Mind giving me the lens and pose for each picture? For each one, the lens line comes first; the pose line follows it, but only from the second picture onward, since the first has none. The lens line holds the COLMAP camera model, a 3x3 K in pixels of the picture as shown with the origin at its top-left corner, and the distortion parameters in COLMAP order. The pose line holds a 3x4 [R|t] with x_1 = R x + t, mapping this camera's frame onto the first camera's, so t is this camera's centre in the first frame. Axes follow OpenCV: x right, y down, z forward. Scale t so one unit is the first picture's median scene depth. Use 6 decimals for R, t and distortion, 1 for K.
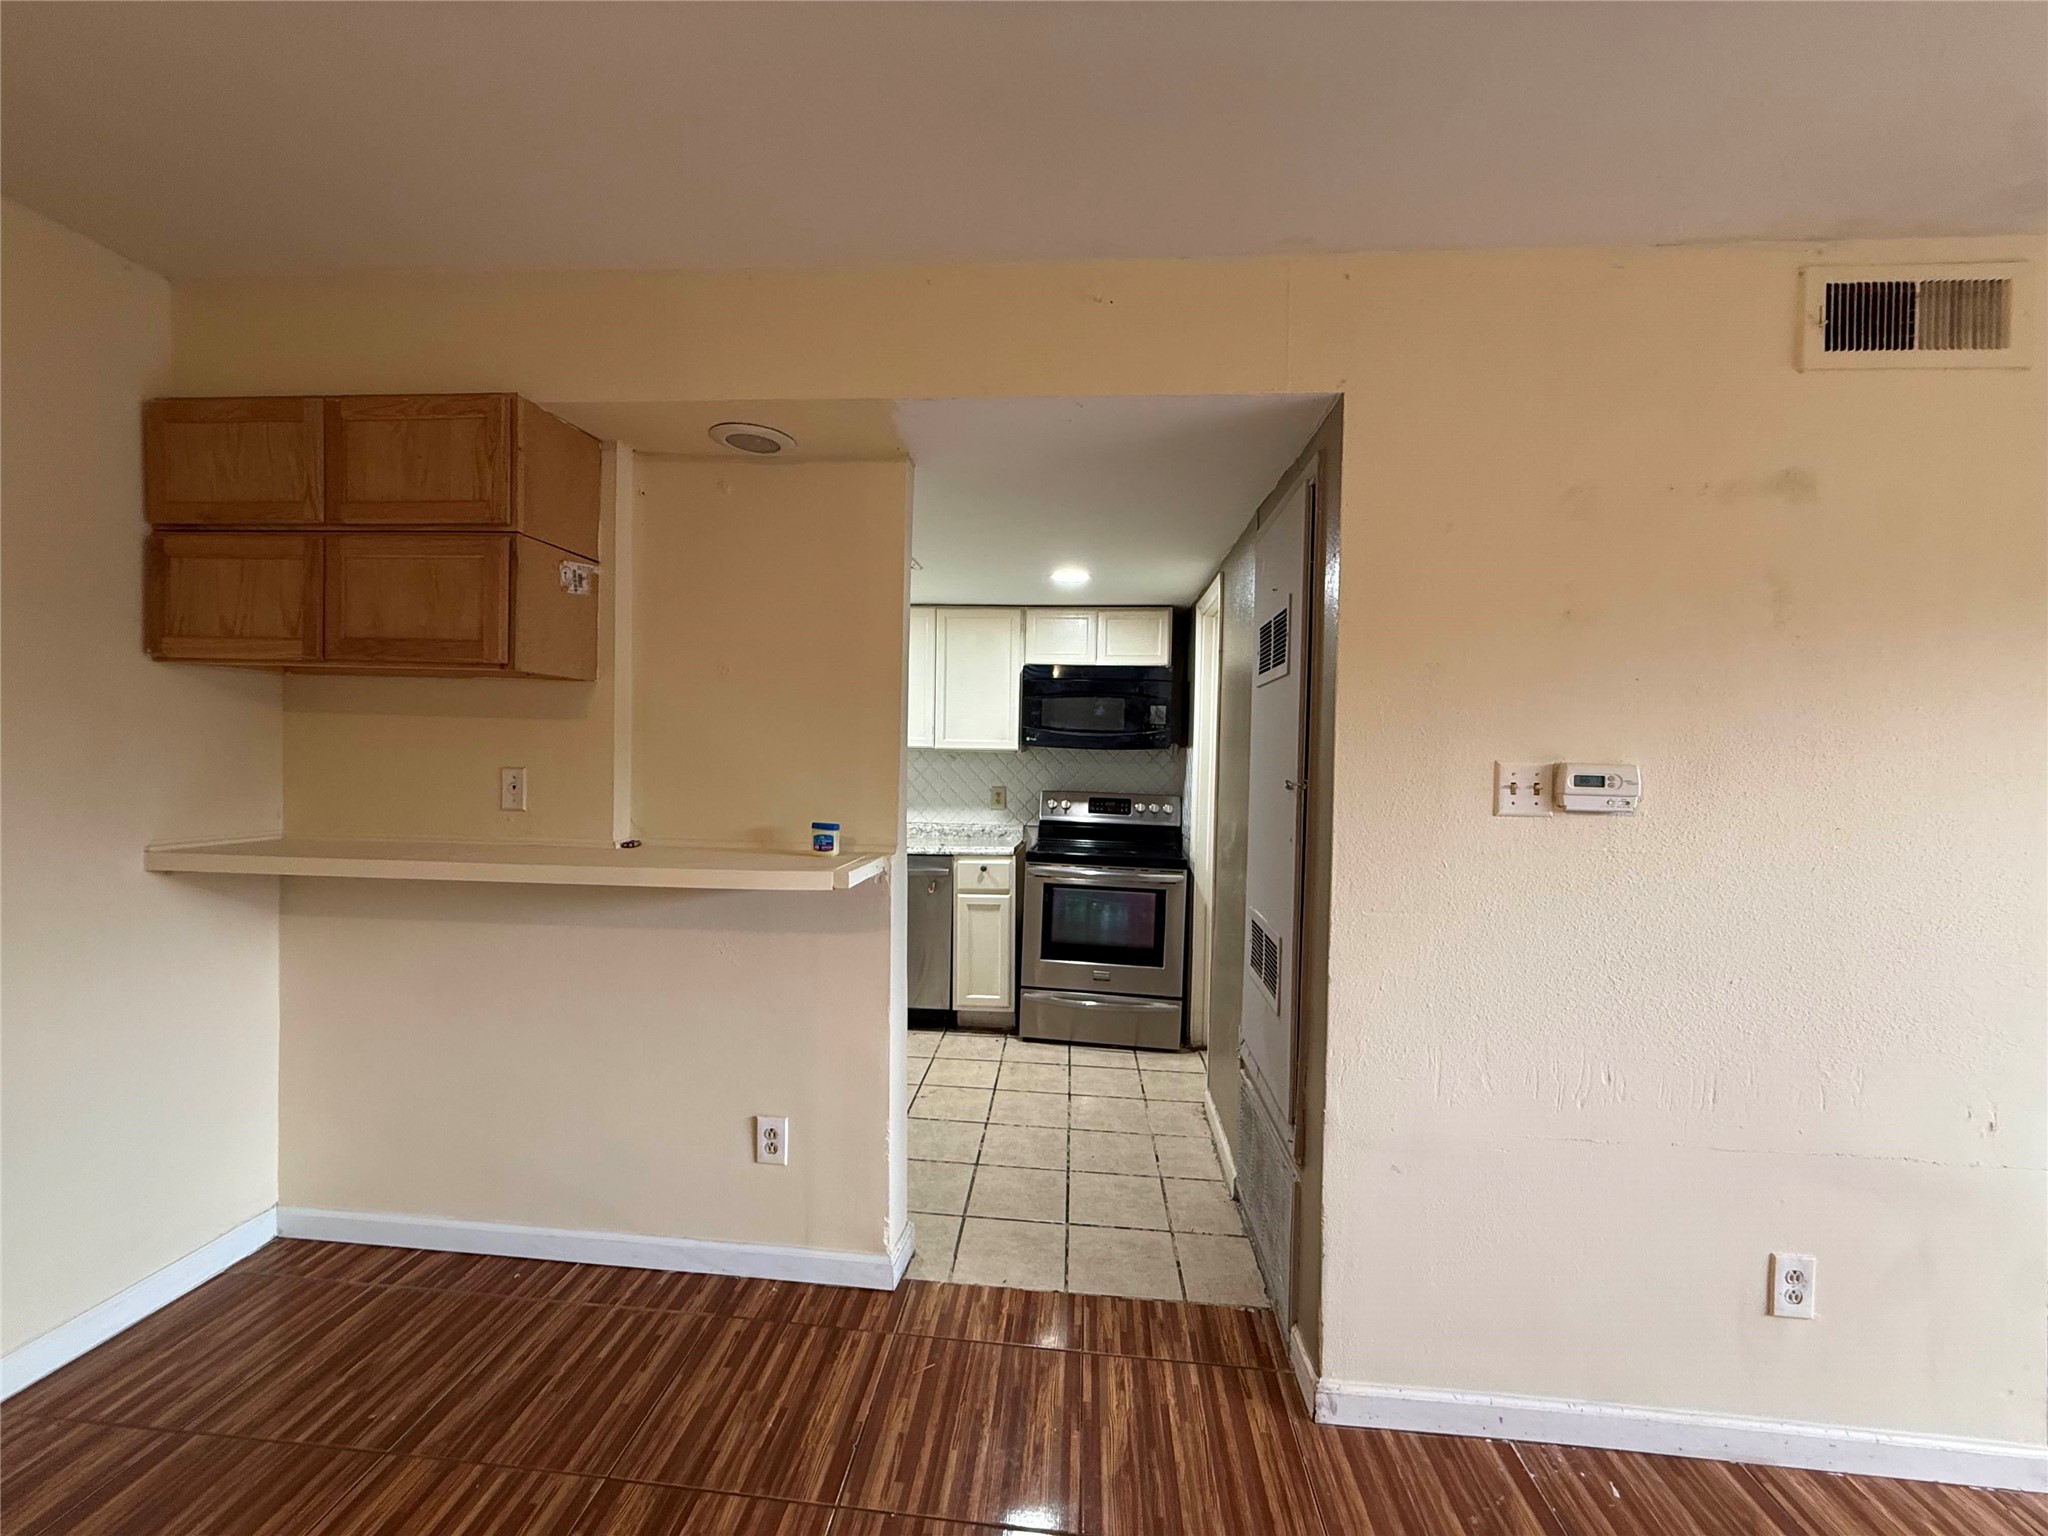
lens RADIAL K [[815.4, 0, 1022.3], [0, 815.4, 769.7], [0, 0, 1]] dist [-0.000008, 0.000116]
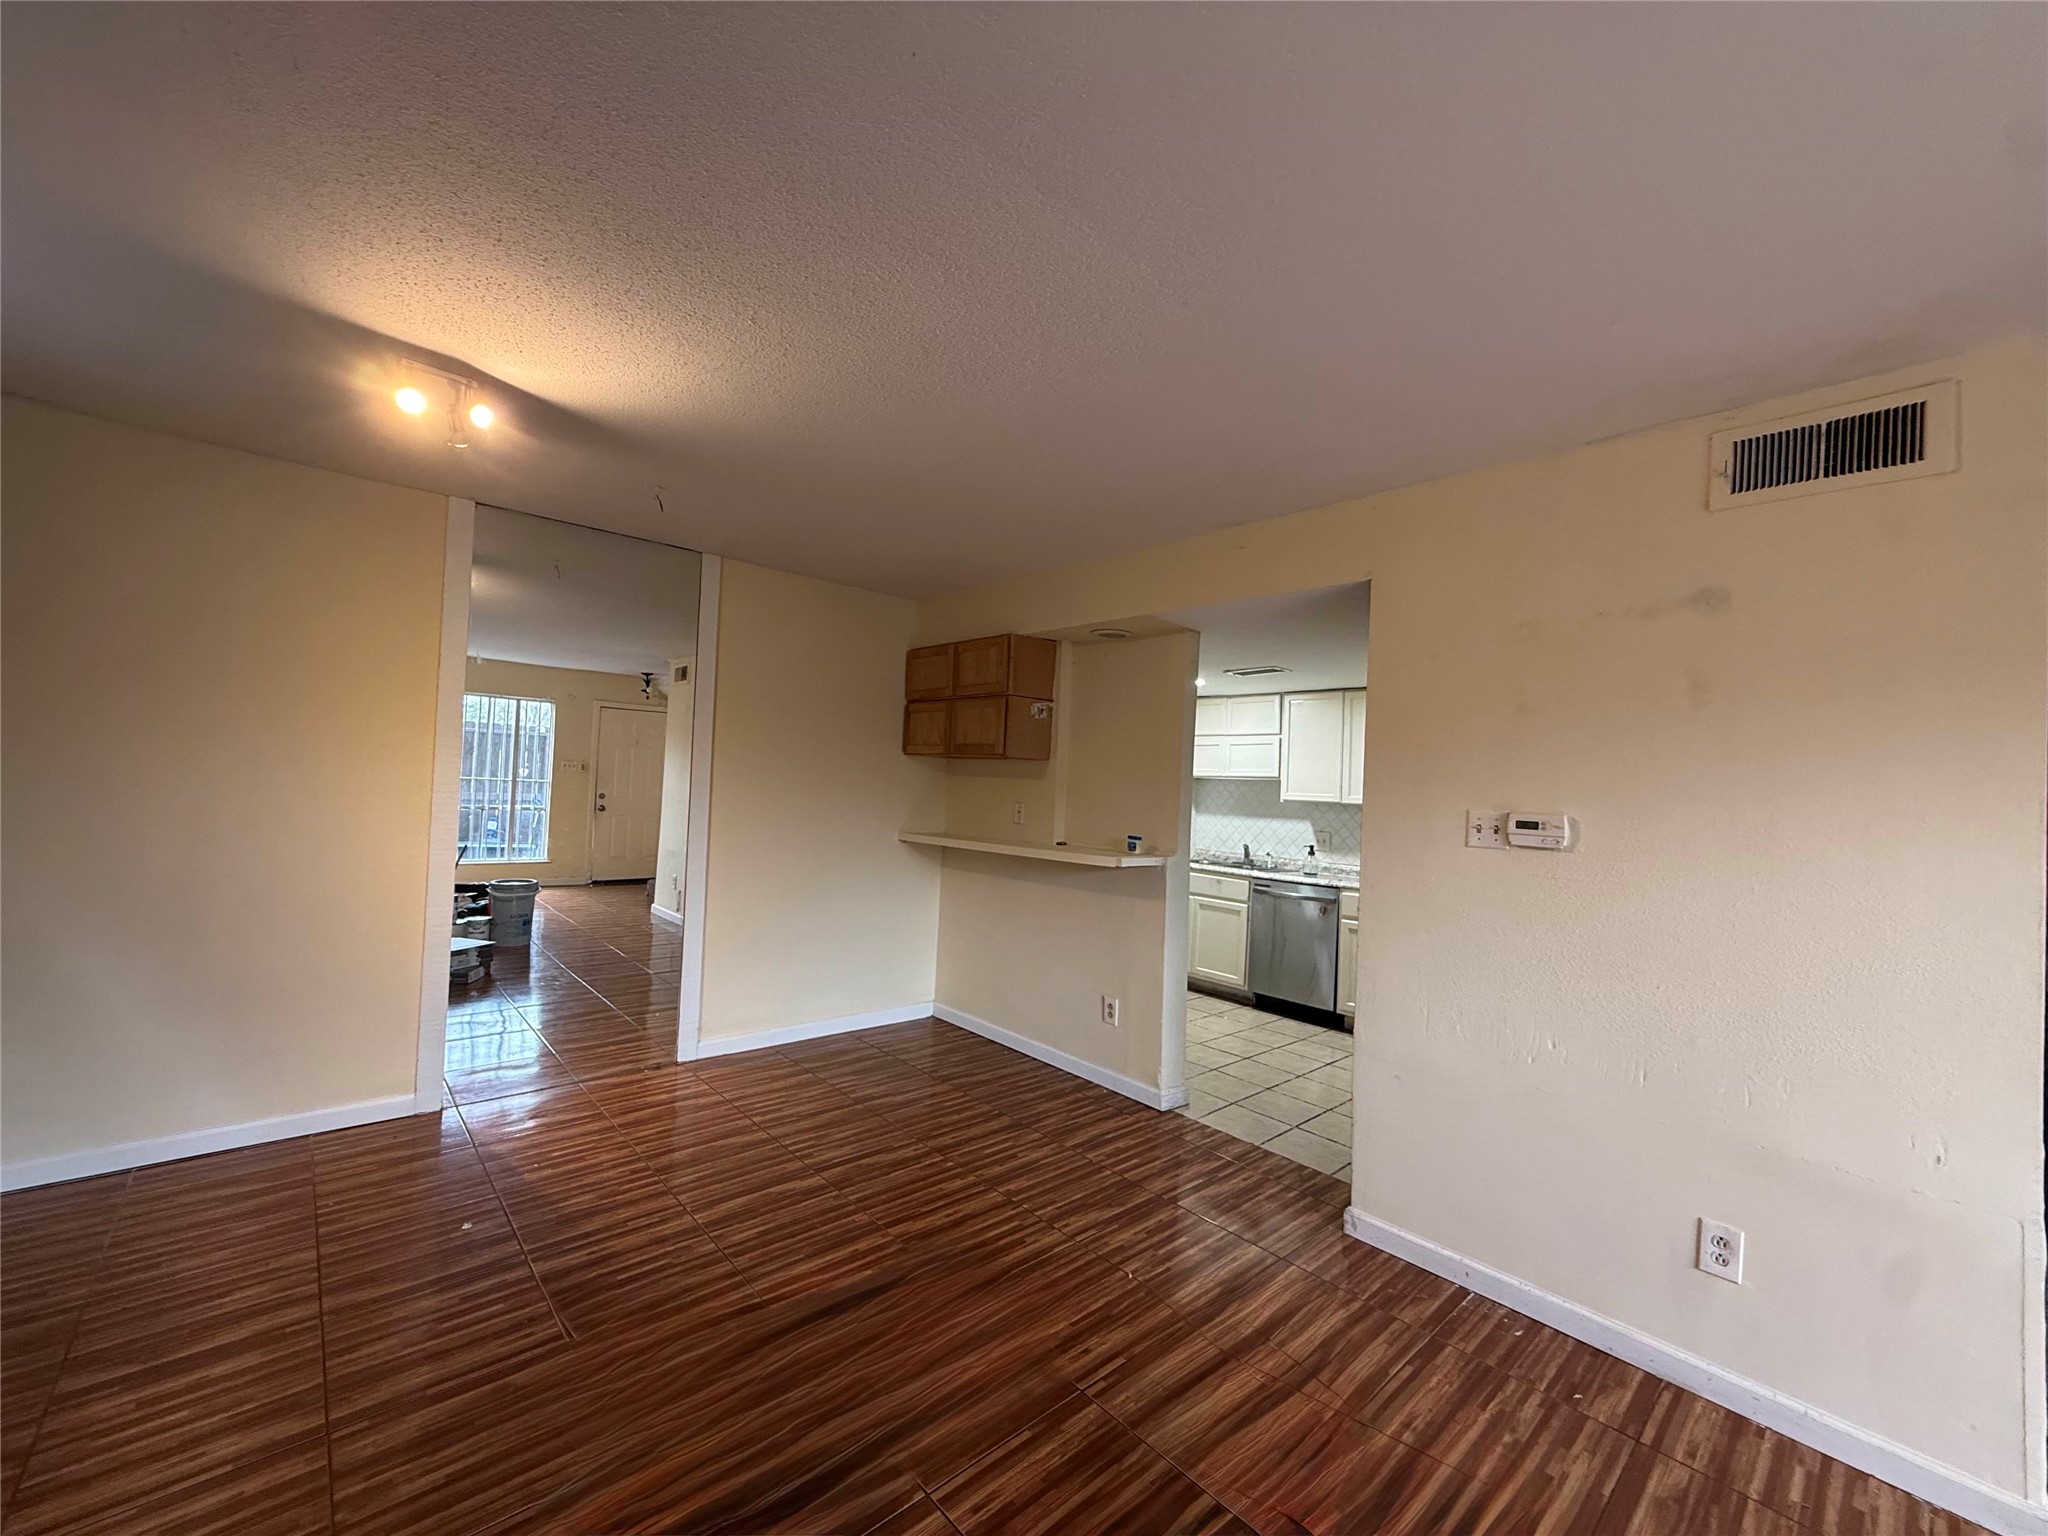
lens RADIAL K [[815.4, 0, 1026.4], [0, 815.4, 768.8], [0, 0, 1]] dist [-0.000008, 0.000116]
pose [[0.733197, -0.005224, -0.679996, 0.773838], [-0.044841, 0.997423, -0.056011, 0.026119], [0.678536, 0.071559, 0.731073, -0.482757]]
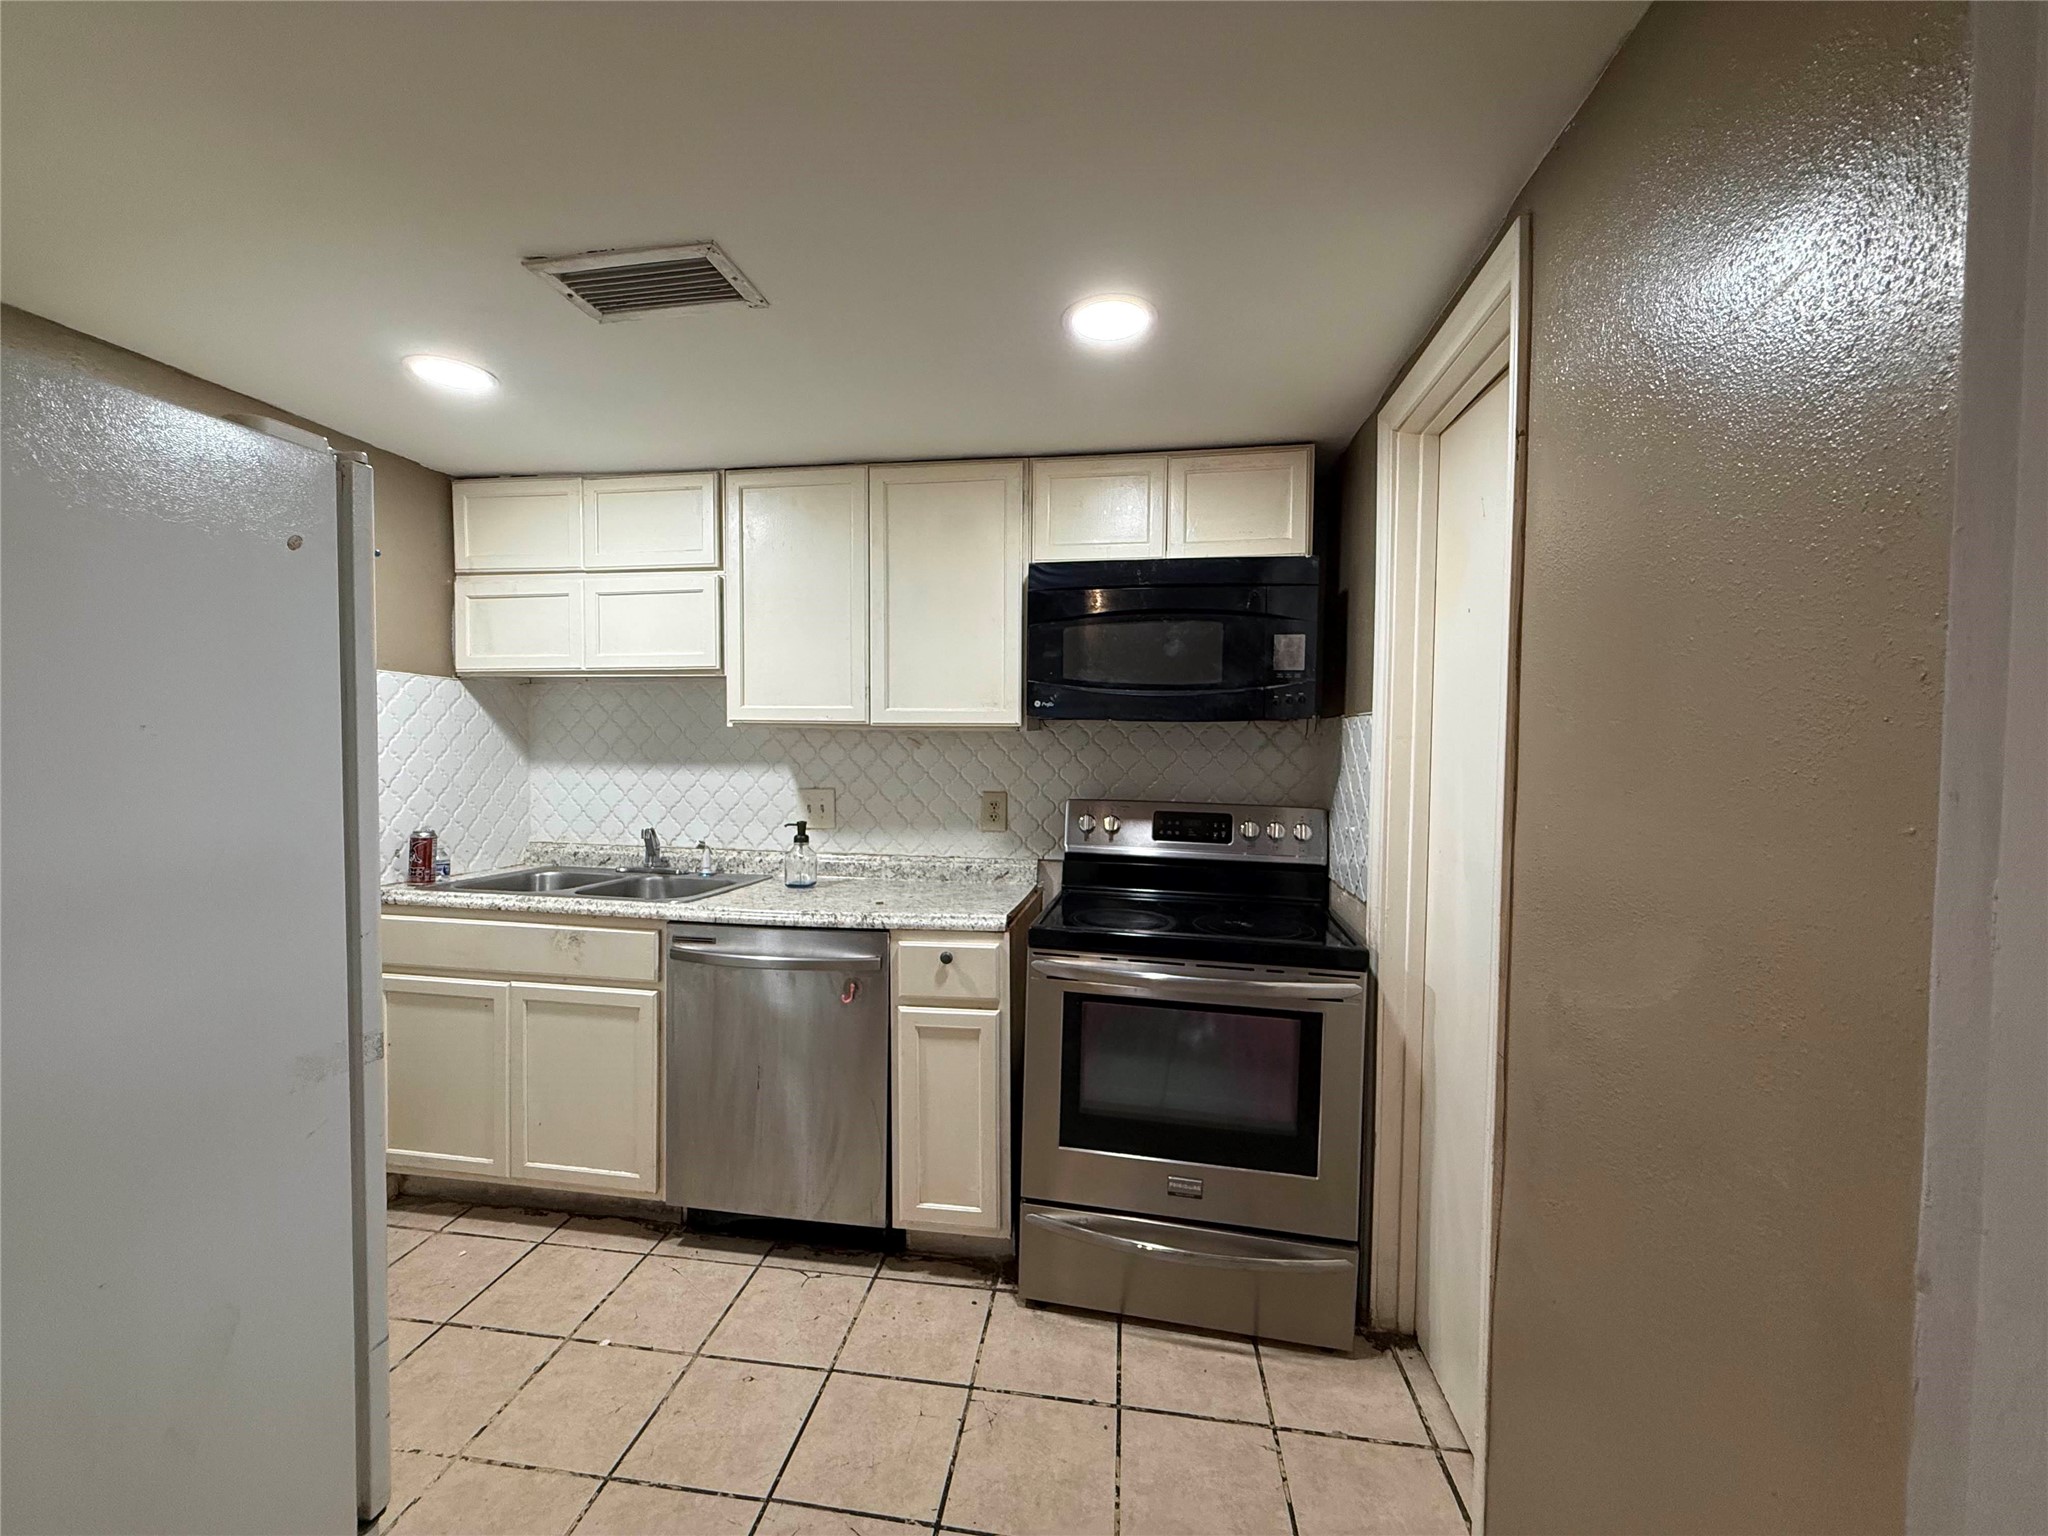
lens RADIAL K [[815.4, 0, 1019.8], [0, 815.4, 772.4], [0, 0, 1]] dist [-0.000008, 0.000116]
pose [[0.997510, -0.008191, -0.070050, 0.063214], [0.009307, 0.999835, 0.015620, -0.003530], [0.069910, -0.016233, 0.997421, 0.915428]]
